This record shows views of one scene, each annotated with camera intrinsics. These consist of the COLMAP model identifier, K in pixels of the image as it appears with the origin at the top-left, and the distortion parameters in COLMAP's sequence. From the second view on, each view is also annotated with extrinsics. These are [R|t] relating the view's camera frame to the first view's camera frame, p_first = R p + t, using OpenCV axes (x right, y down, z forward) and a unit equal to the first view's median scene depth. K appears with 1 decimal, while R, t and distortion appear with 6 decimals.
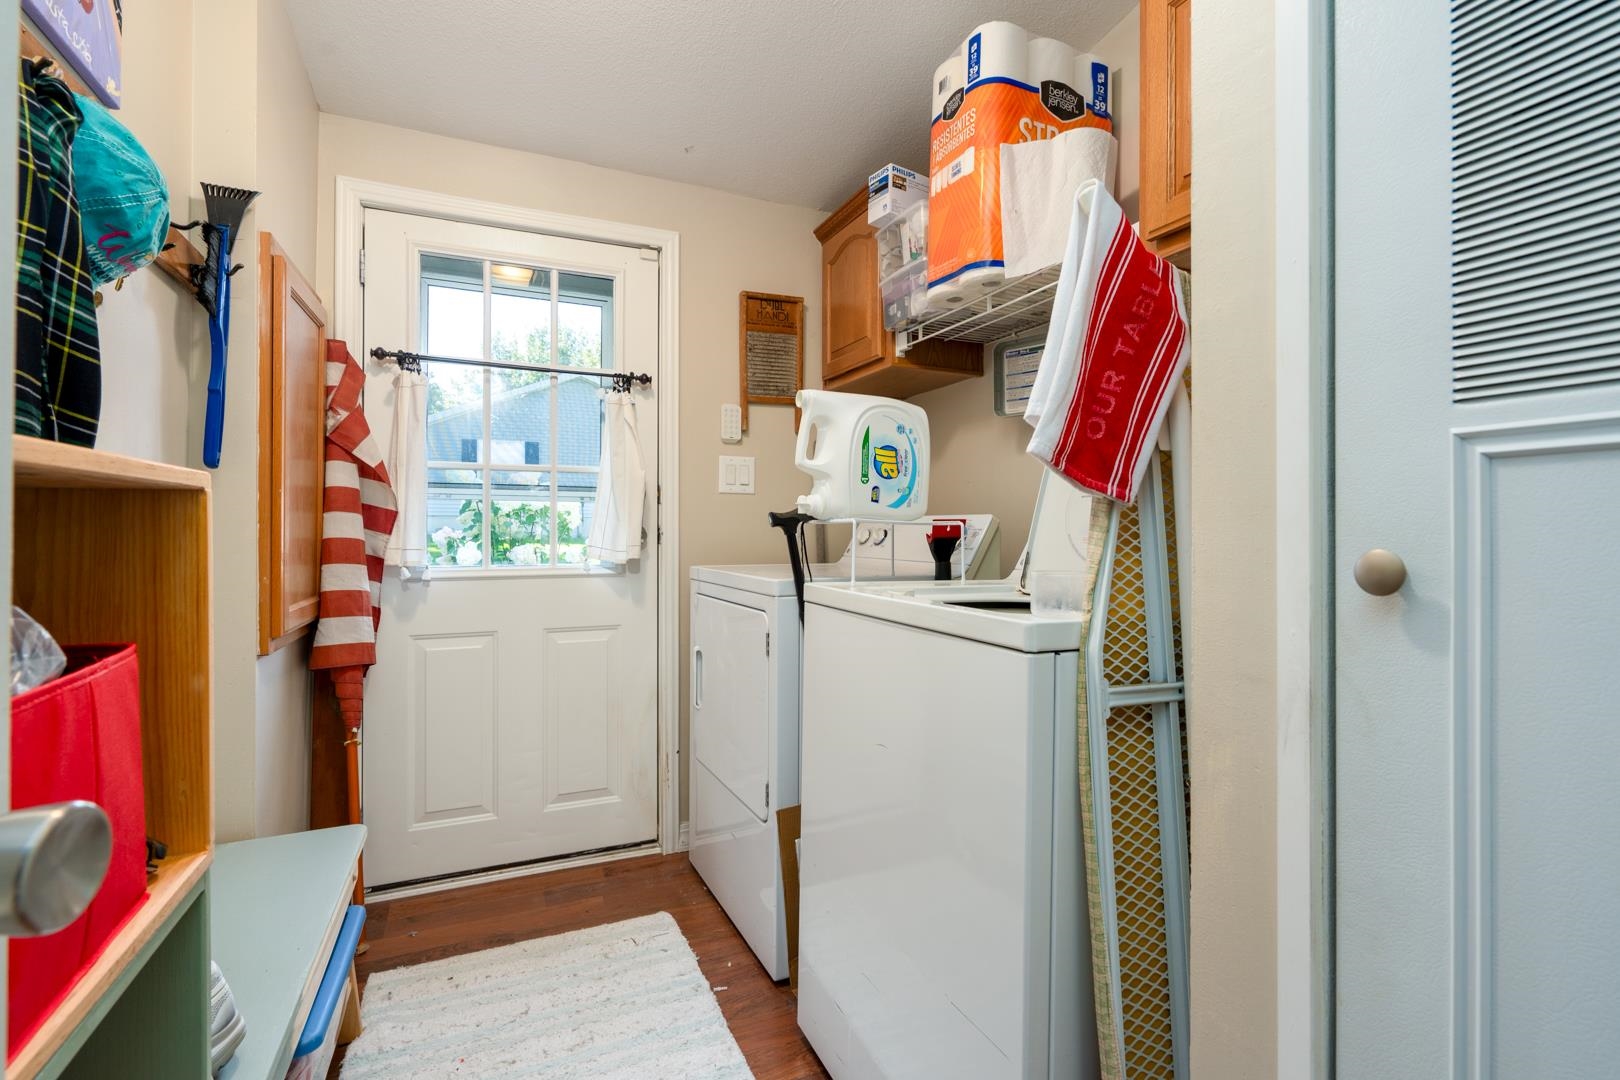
lens RADIAL K [[752.1, 0, 812.1], [0, 752.1, 532.5], [0, 0, 1]] dist [-0.001930, -0.001342]
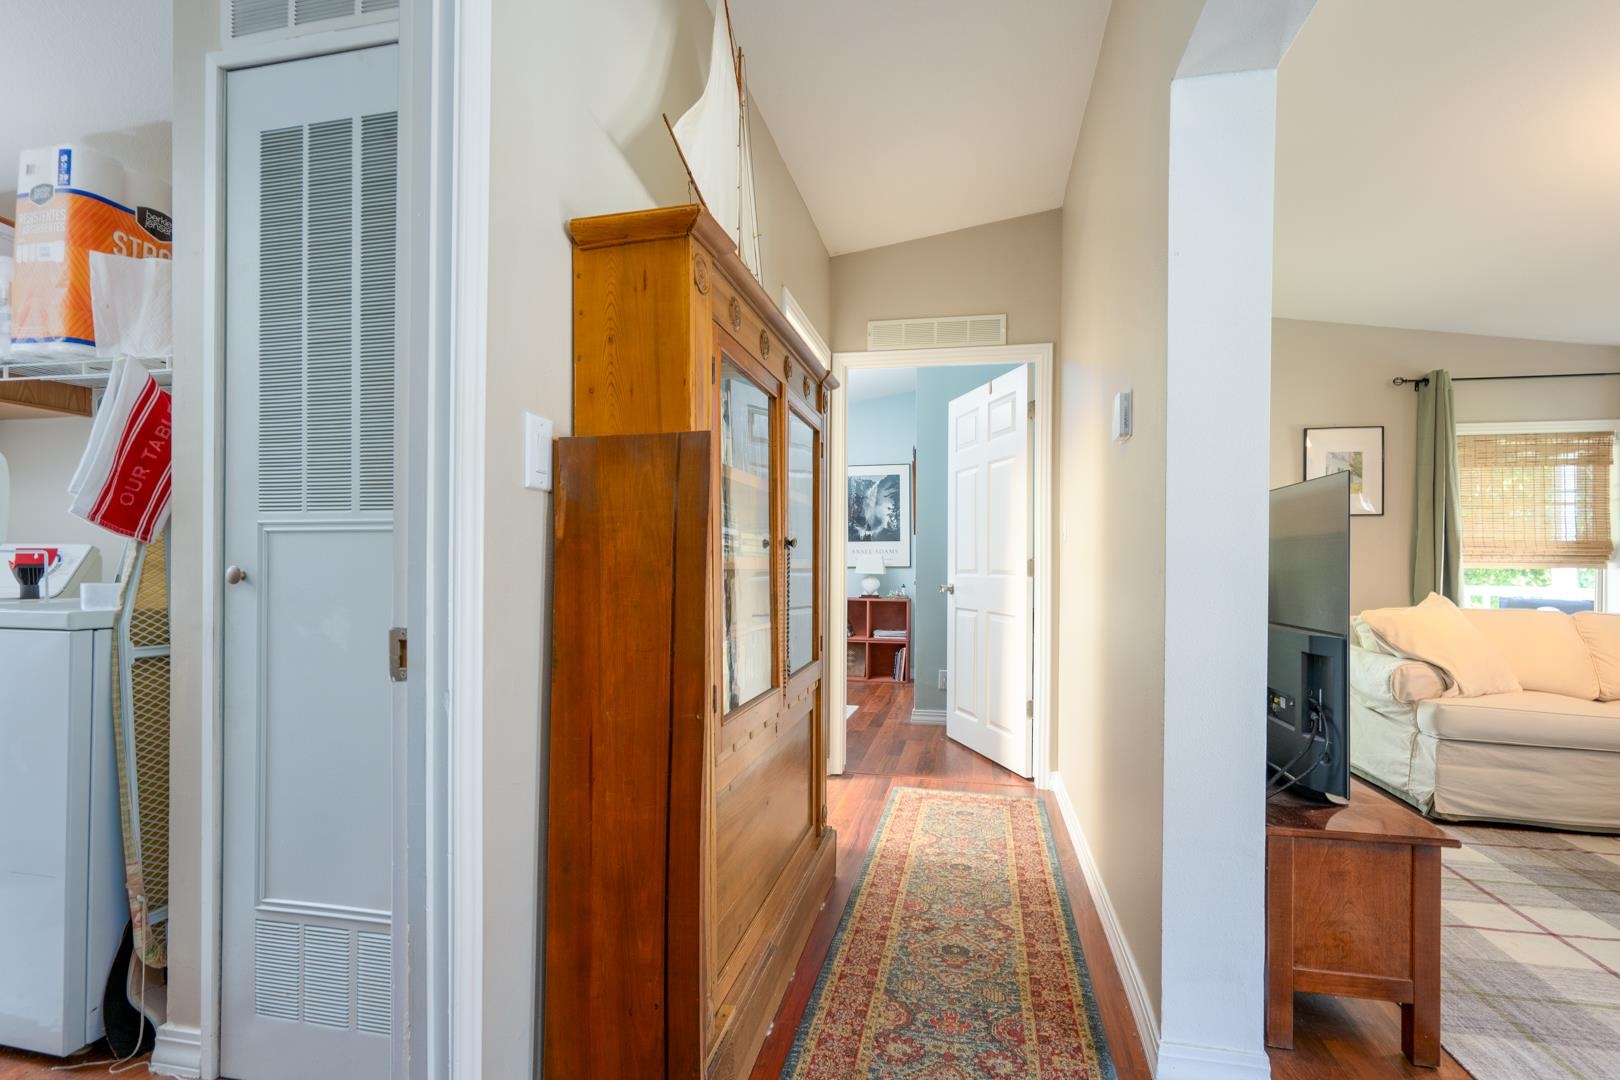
lens RADIAL K [[752.1, 0, 813.3], [0, 752.1, 565.0], [0, 0, 1]] dist [-0.001930, -0.001342]
pose [[0.590679, 0.000447, 0.806906, -0.044330], [-0.002522, 0.999996, 0.001292, 0.003603], [-0.806903, -0.002798, 0.590678, -0.690614]]
